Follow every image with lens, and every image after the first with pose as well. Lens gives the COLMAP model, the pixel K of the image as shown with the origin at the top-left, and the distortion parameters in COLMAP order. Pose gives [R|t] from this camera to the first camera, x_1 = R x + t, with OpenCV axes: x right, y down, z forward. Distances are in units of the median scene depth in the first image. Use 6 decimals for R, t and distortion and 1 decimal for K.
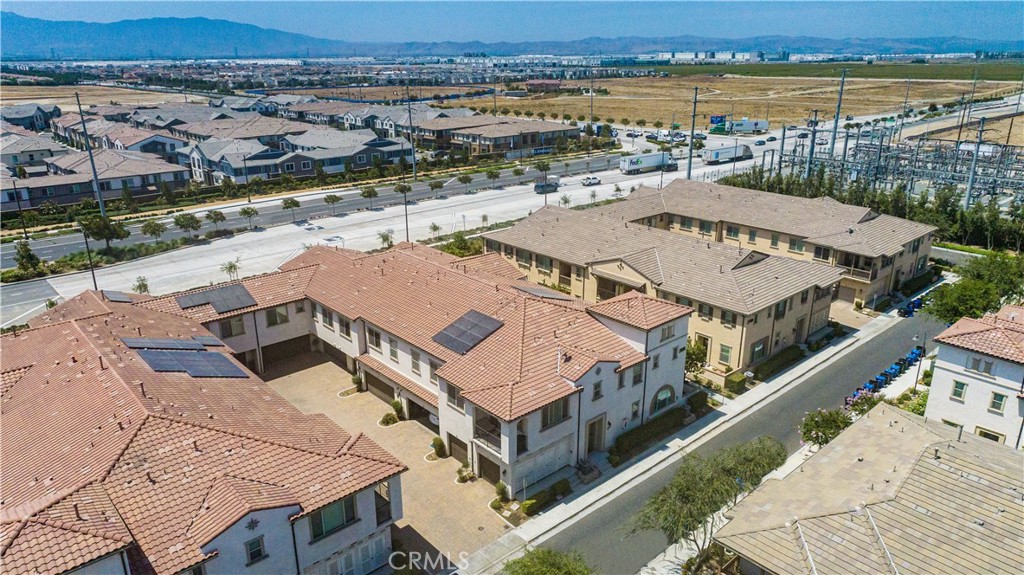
lens RADIAL K [[699.1, 0, 512.0], [0, 699.1, 287.5], [0, 0, 1]] dist [-0.000216, 0.004141]
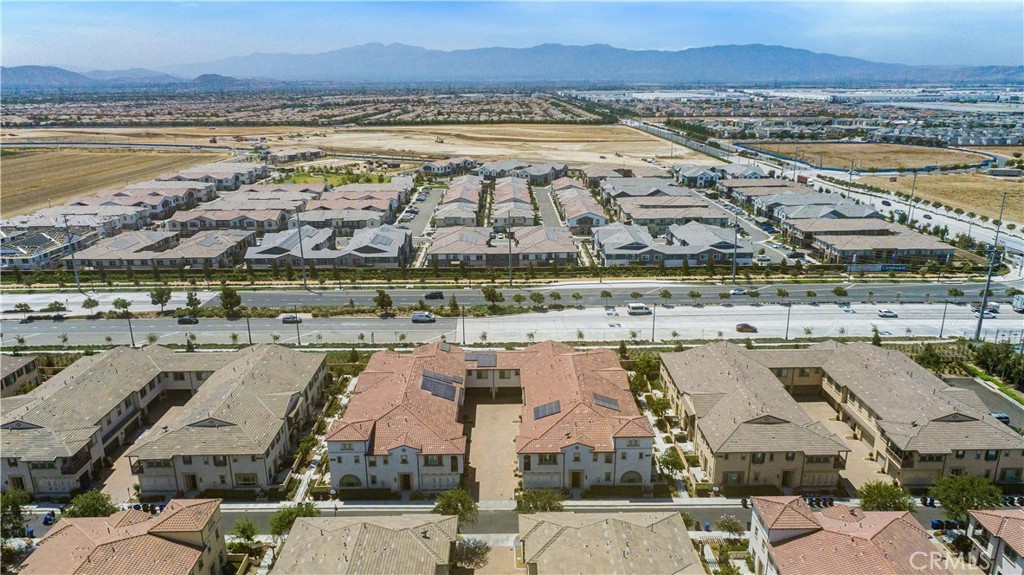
lens RADIAL K [[699.1, 0, 512.0], [0, 699.1, 287.5], [0, 0, 1]] dist [-0.000216, 0.004141]
pose [[0.753900, 0.190315, -0.628821, 0.430282], [-0.209242, 0.976838, 0.044781, -0.142636], [0.622779, 0.097815, 0.776260, -0.275167]]
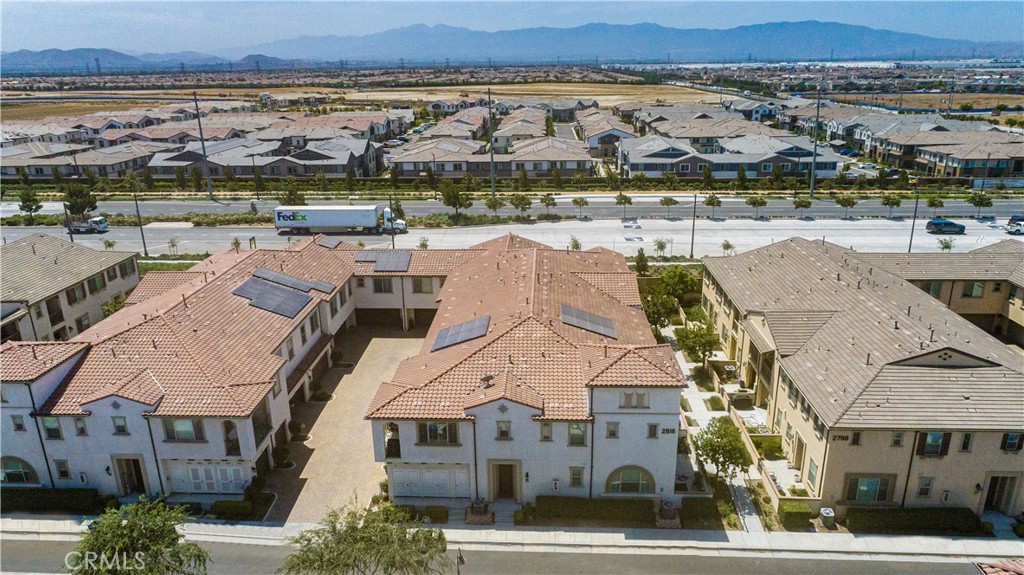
lens RADIAL K [[699.1, 0, 512.0], [0, 699.1, 287.5], [0, 0, 1]] dist [-0.000216, 0.004141]
pose [[0.712481, 0.214963, -0.667953, 0.251792], [-0.217496, 0.972691, 0.081040, -0.037895], [0.667132, 0.087538, 0.739778, 0.124228]]
